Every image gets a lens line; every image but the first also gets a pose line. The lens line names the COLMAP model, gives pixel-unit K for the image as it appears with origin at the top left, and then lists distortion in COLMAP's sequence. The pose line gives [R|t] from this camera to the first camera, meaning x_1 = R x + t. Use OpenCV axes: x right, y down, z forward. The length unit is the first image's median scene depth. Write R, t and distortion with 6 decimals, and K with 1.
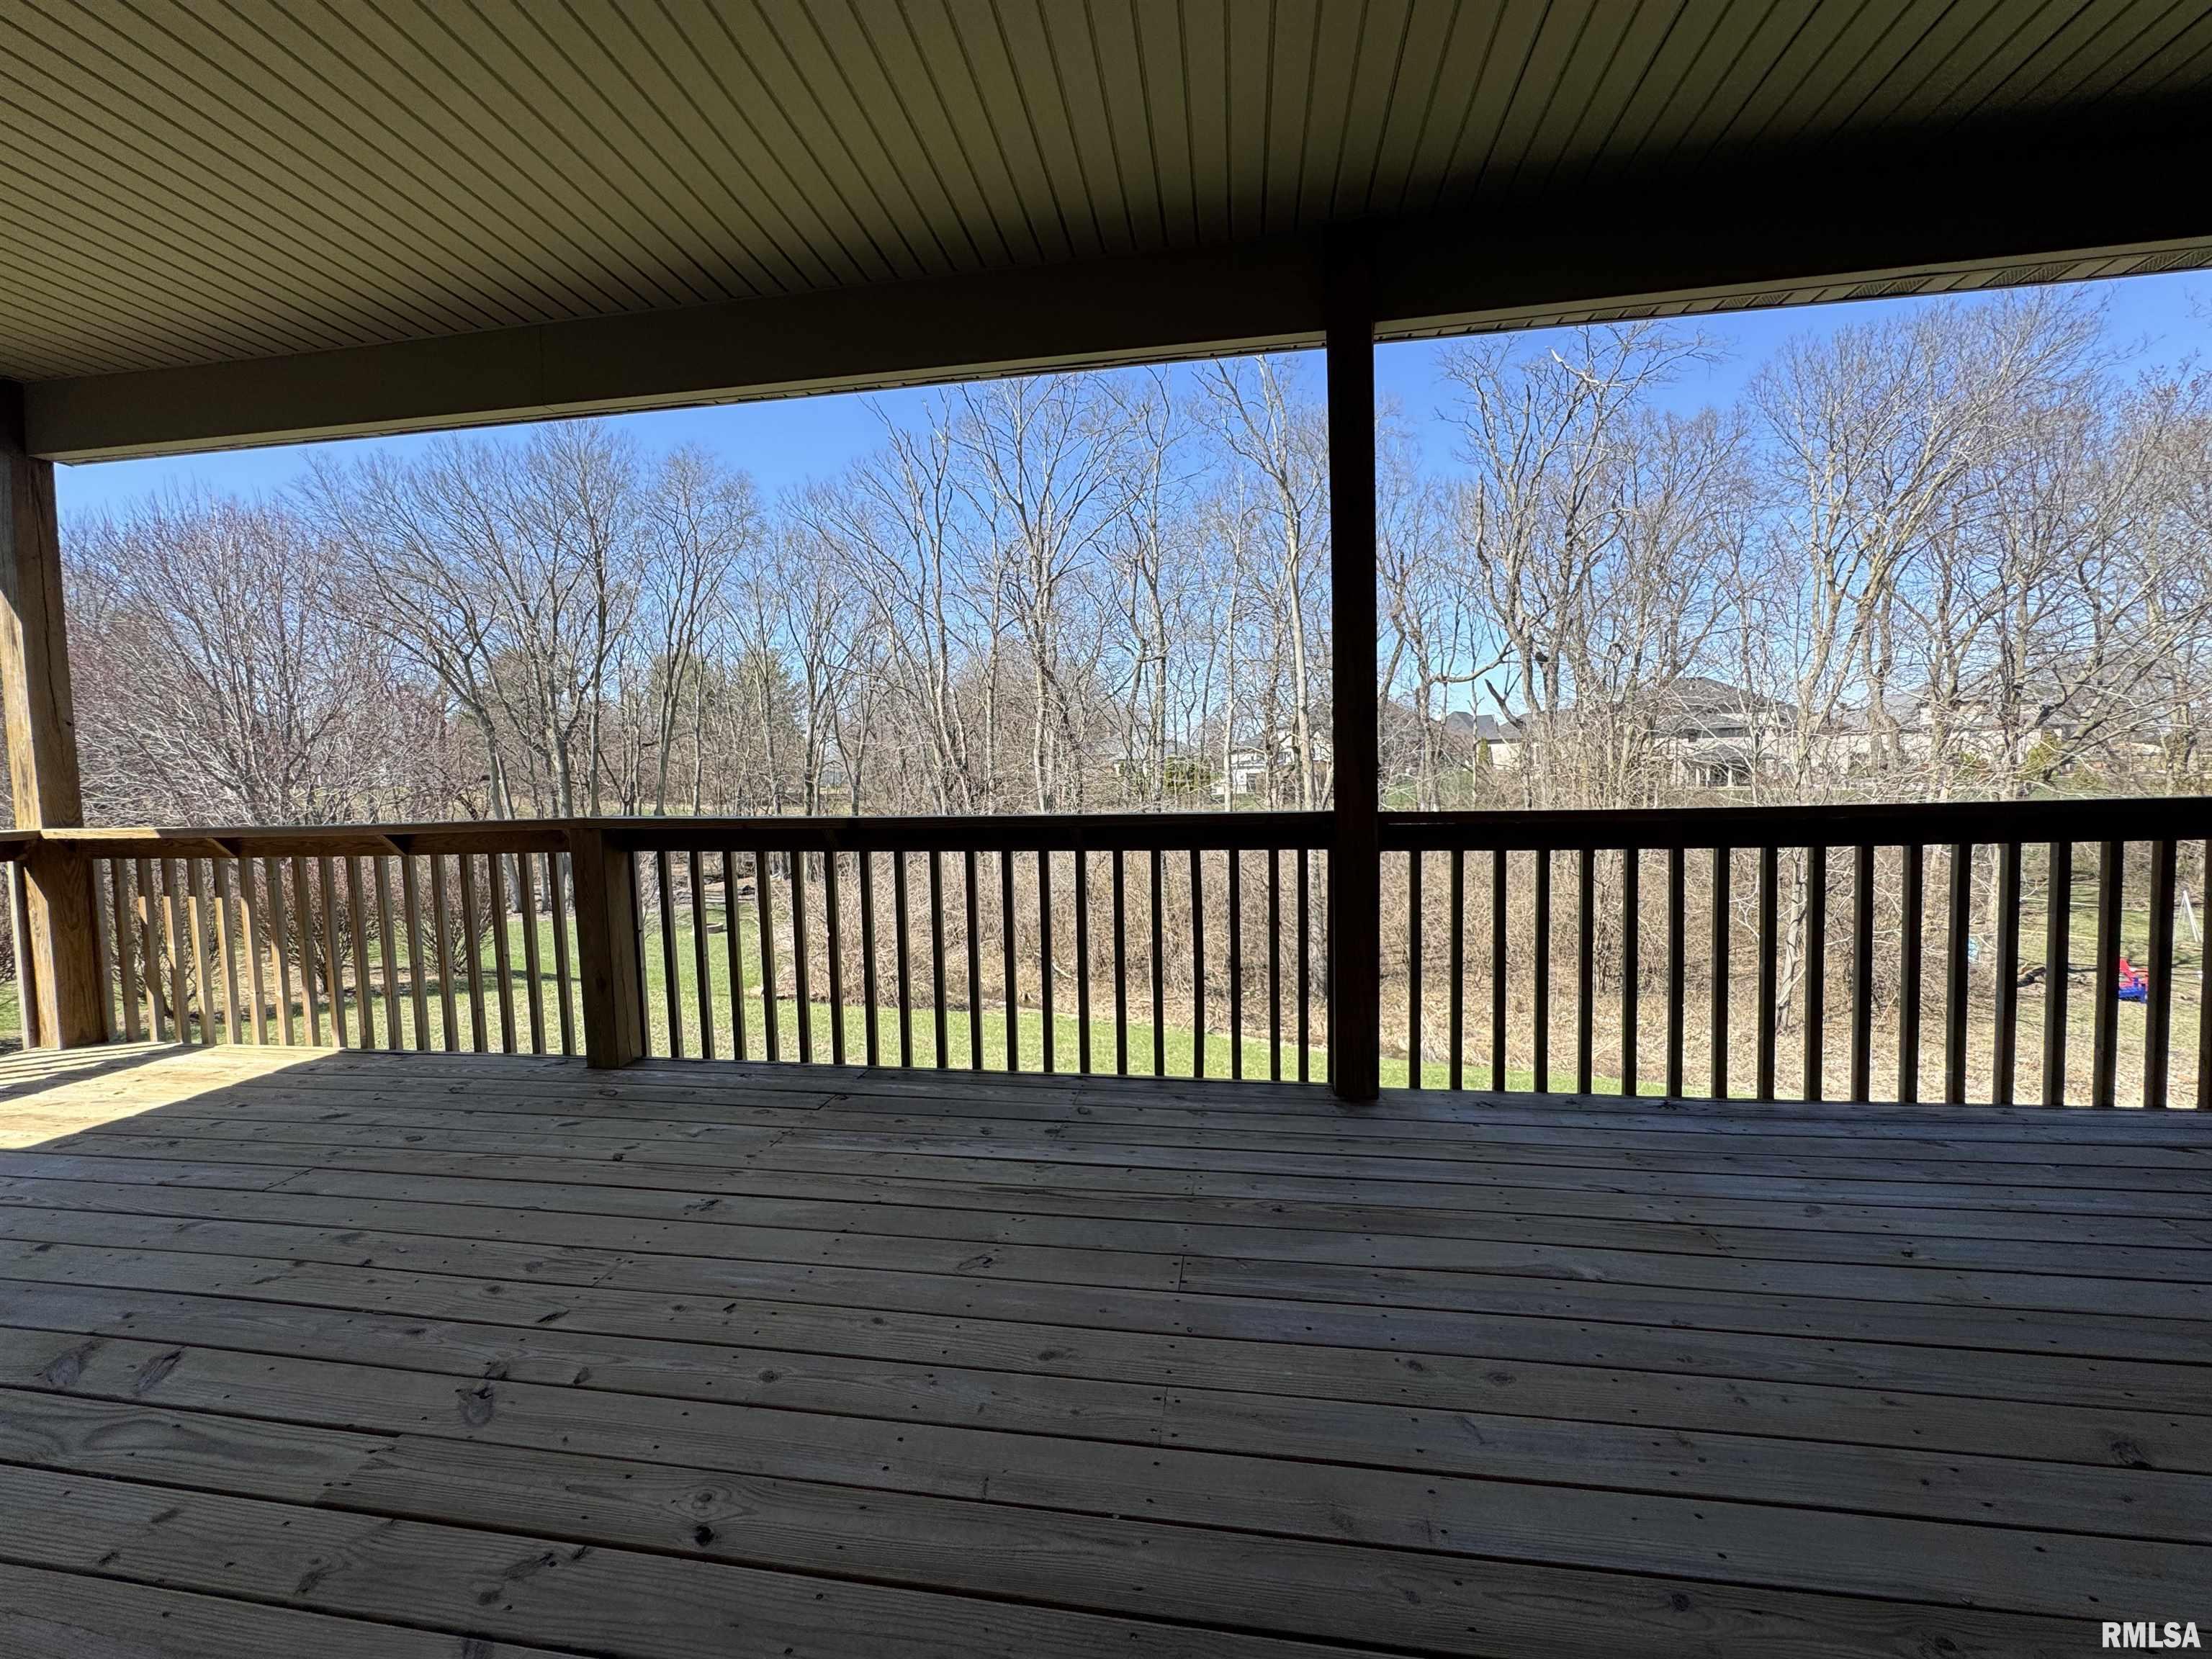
lens RADIAL K [[883.2, 0, 1103.6], [0, 883.2, 829.9], [0, 0, 1]] dist [-0.005518, 0.000827]
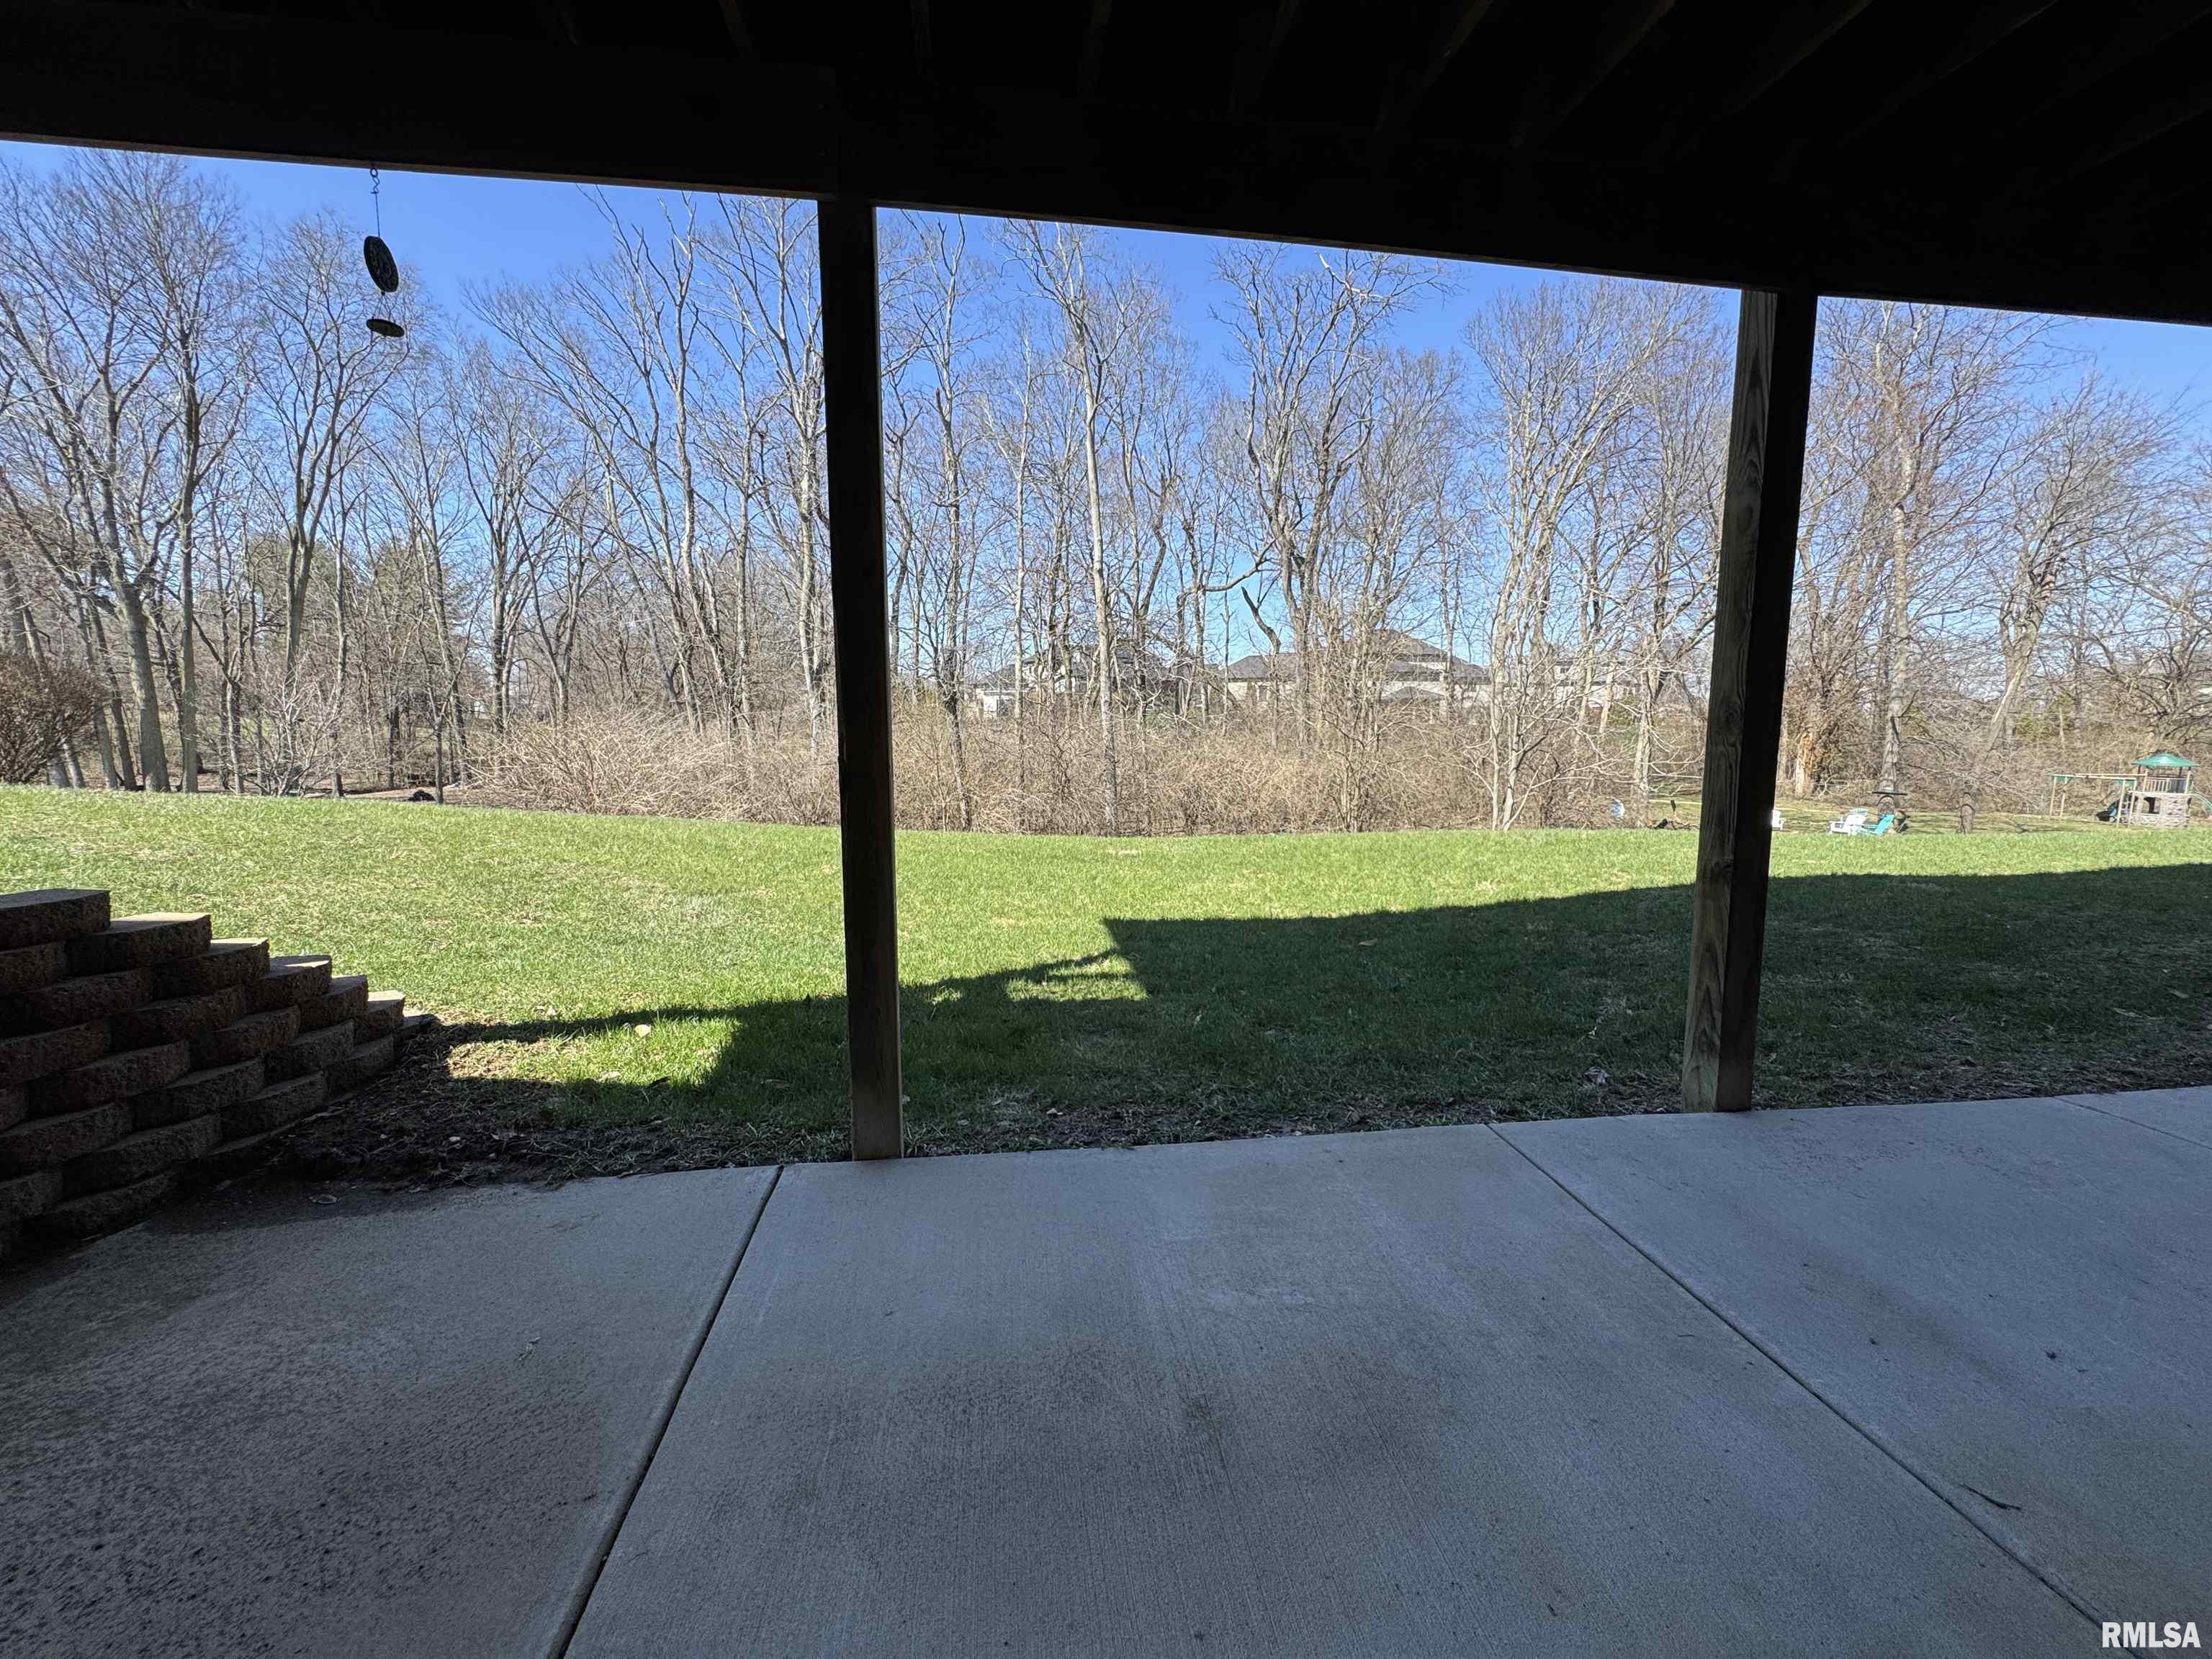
lens RADIAL K [[883.2, 0, 1104.6], [0, 883.2, 822.6], [0, 0, 1]] dist [-0.005518, 0.000827]
pose [[0.955041, -0.006967, 0.296390, -0.053820], [-0.006697, 0.998962, 0.045060, 0.083940], [-0.296397, -0.045019, 0.954003, 0.028140]]
